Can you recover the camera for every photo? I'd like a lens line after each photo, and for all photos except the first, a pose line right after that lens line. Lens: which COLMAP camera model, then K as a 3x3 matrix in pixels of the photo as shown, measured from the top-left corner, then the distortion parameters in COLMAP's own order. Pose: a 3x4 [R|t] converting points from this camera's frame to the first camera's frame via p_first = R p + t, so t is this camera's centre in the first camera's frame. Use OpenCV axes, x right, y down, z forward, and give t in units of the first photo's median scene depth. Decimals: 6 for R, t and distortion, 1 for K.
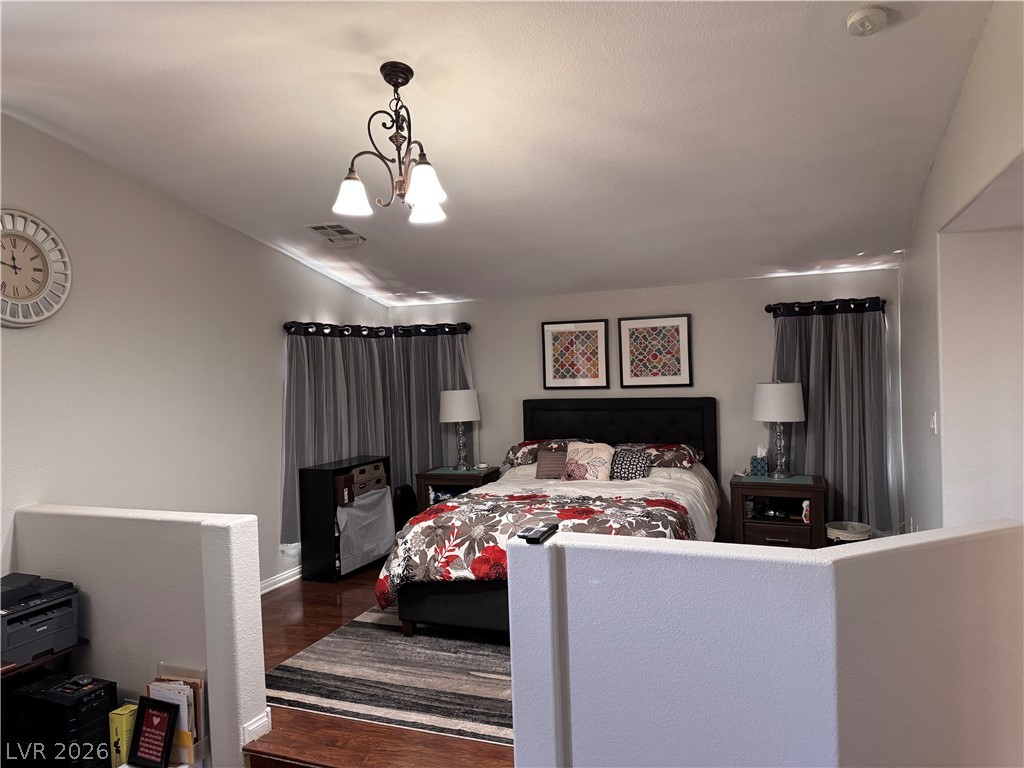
lens RADIAL K [[717.0, 0, 517.0], [0, 717.0, 386.8], [0, 0, 1]] dist [0.138299, -0.224822]
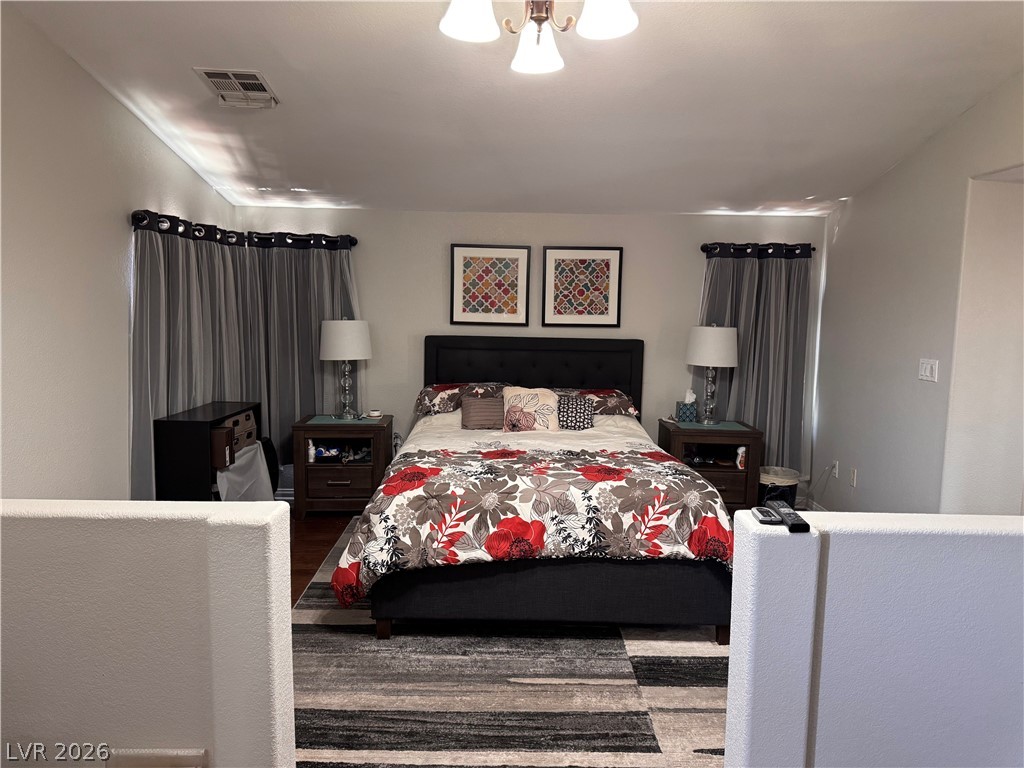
lens RADIAL K [[717.0, 0, 517.0], [0, 717.0, 386.8], [0, 0, 1]] dist [0.138299, -0.224822]
pose [[0.924172, 0.007334, 0.381907, -0.246003], [-0.038916, 0.996421, 0.075037, 0.012213], [-0.379990, -0.084209, 0.921149, 0.205055]]
